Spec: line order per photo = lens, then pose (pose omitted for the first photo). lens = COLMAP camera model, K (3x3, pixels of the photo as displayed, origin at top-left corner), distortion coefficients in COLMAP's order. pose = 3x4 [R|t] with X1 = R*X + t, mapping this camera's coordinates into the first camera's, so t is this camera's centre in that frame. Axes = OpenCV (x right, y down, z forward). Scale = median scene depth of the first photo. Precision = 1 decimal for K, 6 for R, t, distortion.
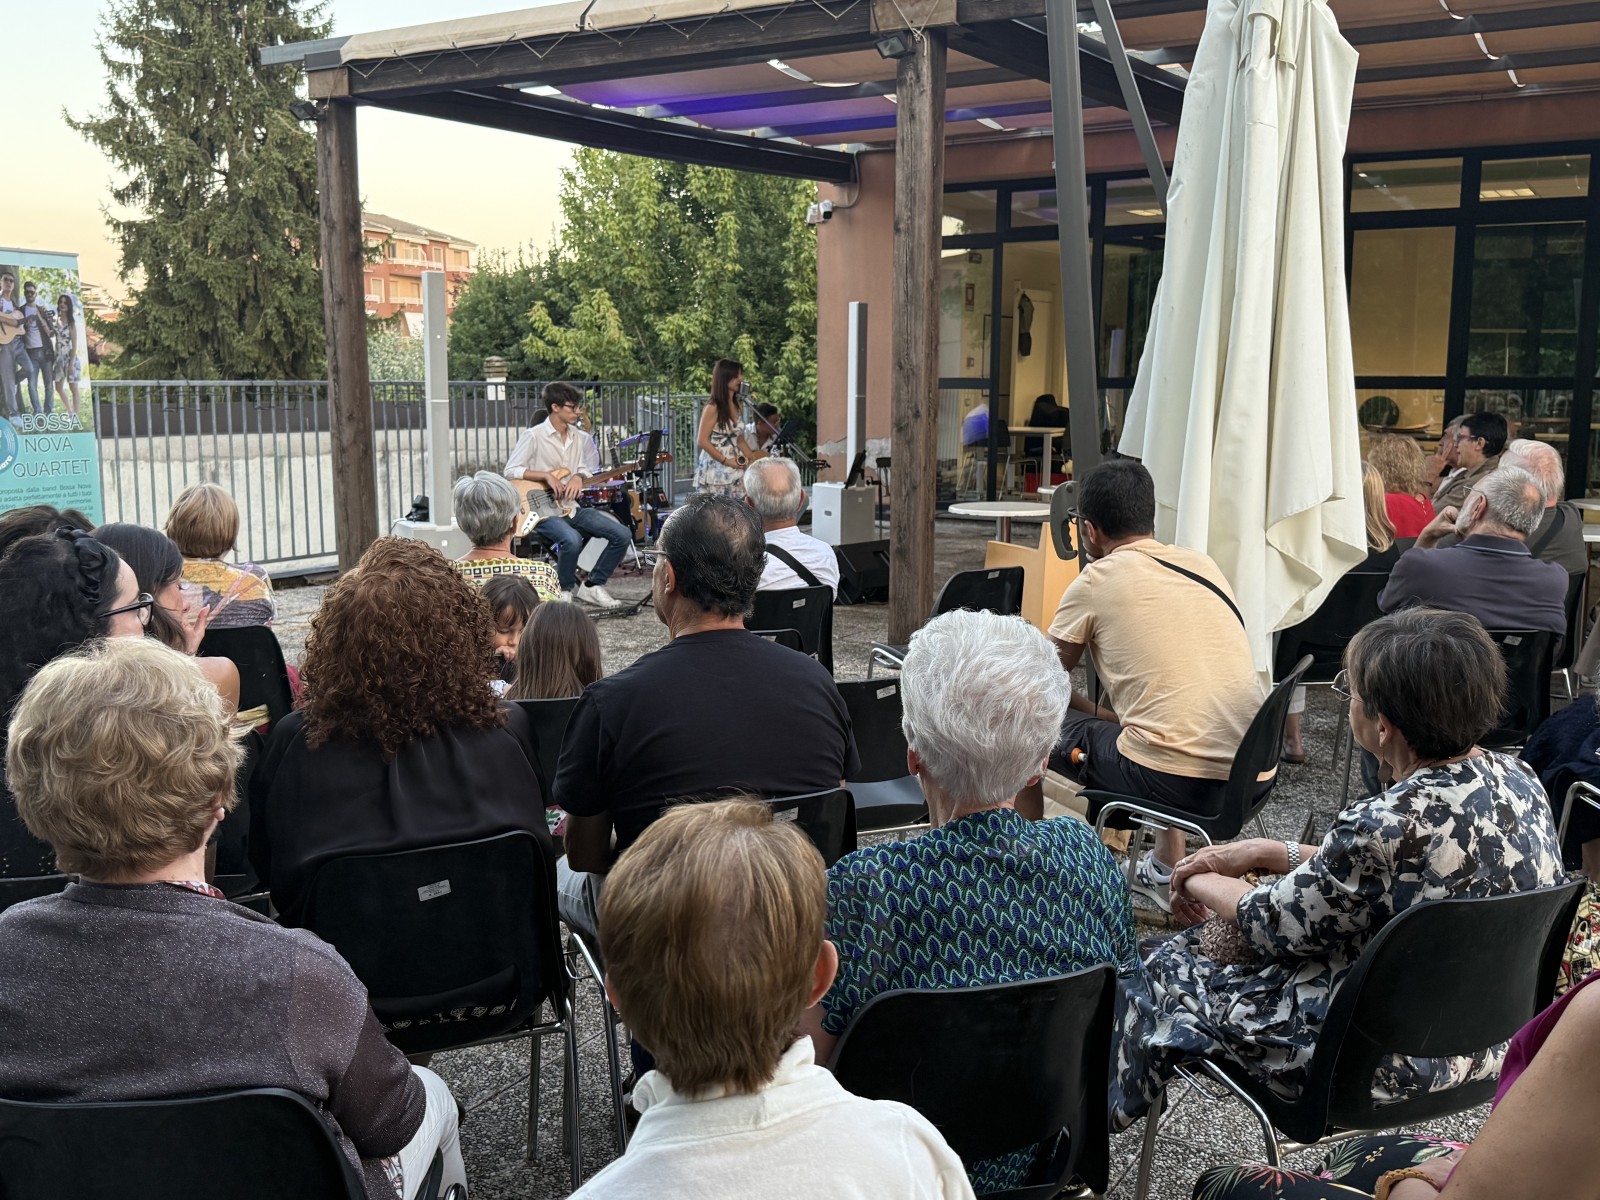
lens RADIAL K [[1600.9, 0, 800.0], [0, 1600.9, 600.0], [0, 0, 1]] dist [0.223630, -0.471555]
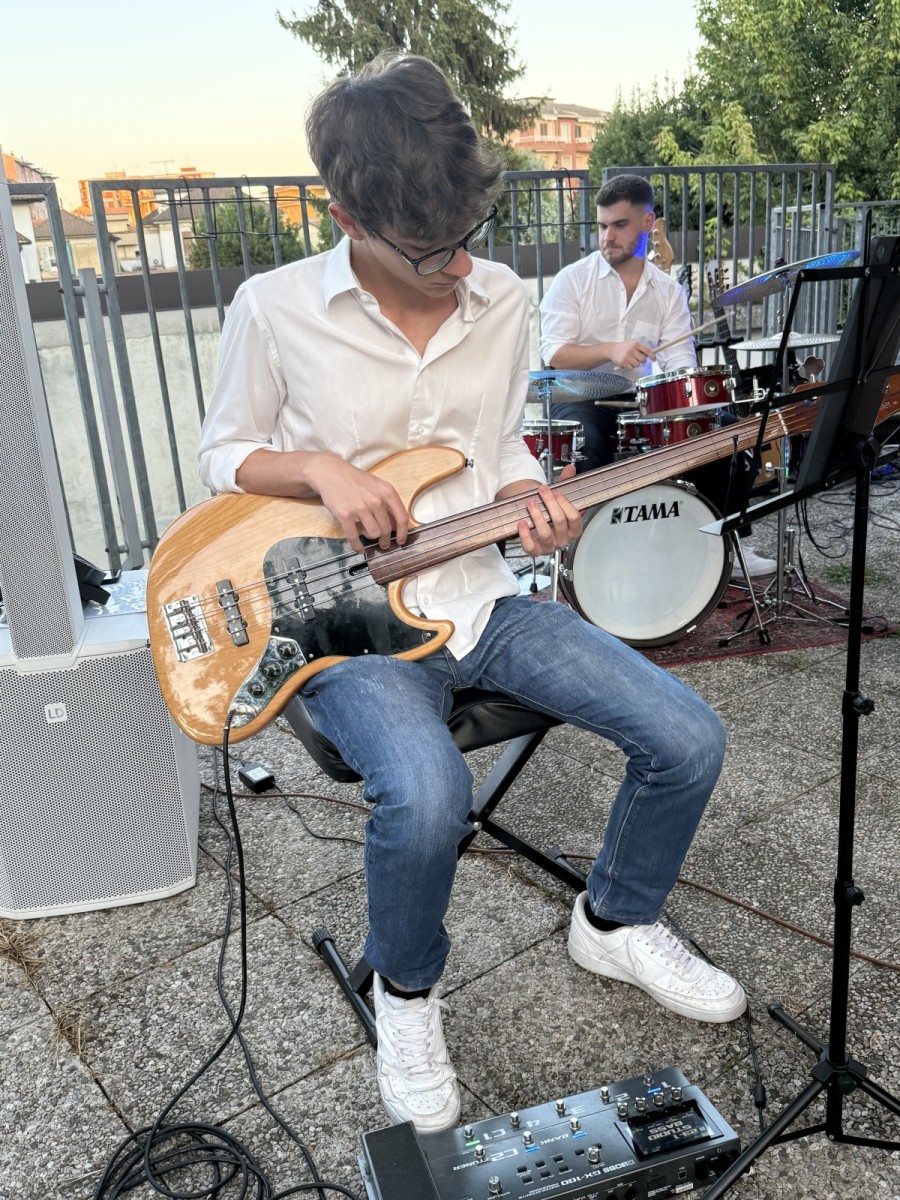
lens RADIAL K [[1094.6, 0, 450.0], [0, 1094.6, 600.0], [0, 0, 1]] dist [0.047894, -0.072863]
pose [[0.931440, 0.050295, -0.360402, -0.035785], [0.017972, 0.982836, 0.183604, -0.036626], [0.363450, -0.177493, 0.914549, 0.338708]]
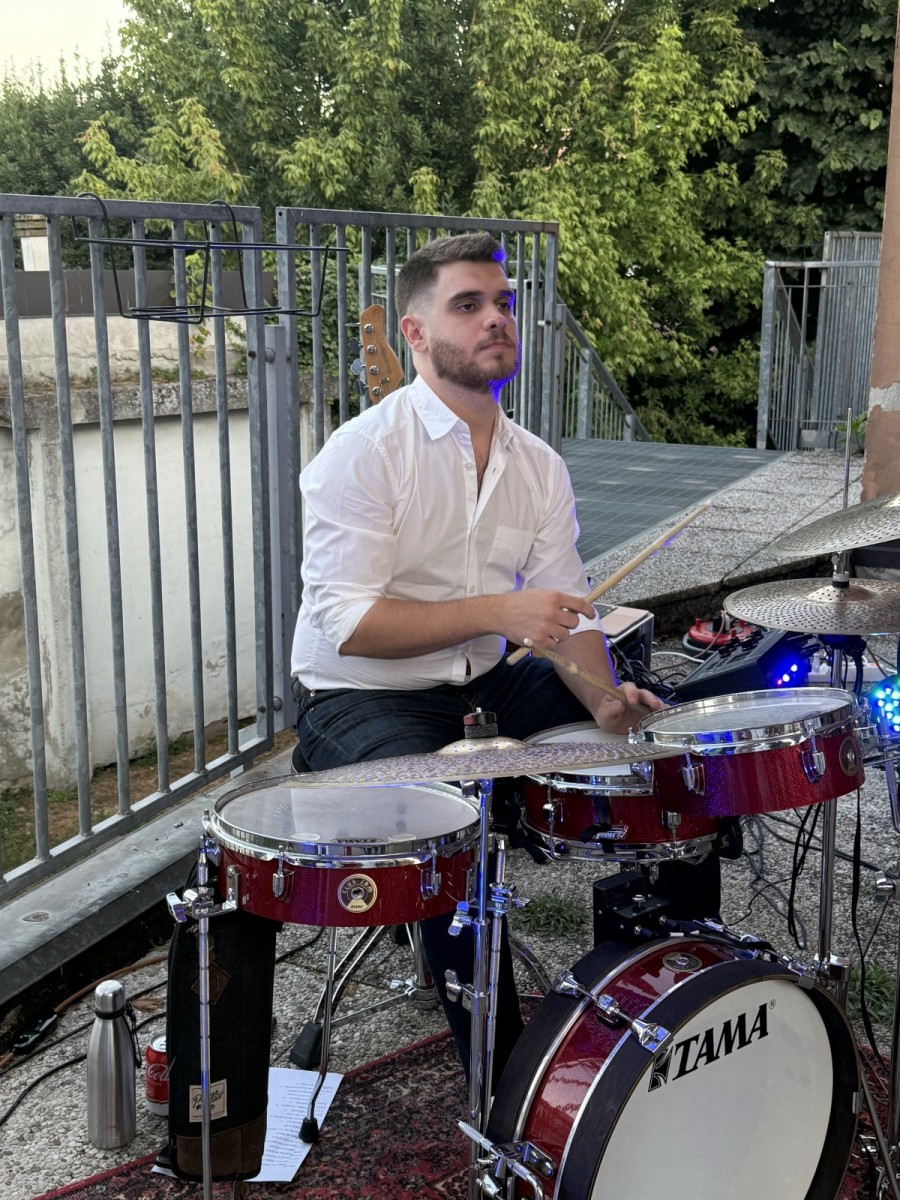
lens RADIAL K [[1426.5, 0, 450.0], [0, 1426.5, 600.0], [0, 0, 1]] dist [0.168930, -0.394803]
pose [[0.996070, -0.020955, 0.086052, -0.074264], [0.012068, 0.994657, 0.102527, -0.049431], [-0.087740, -0.101086, 0.991001, 0.390382]]
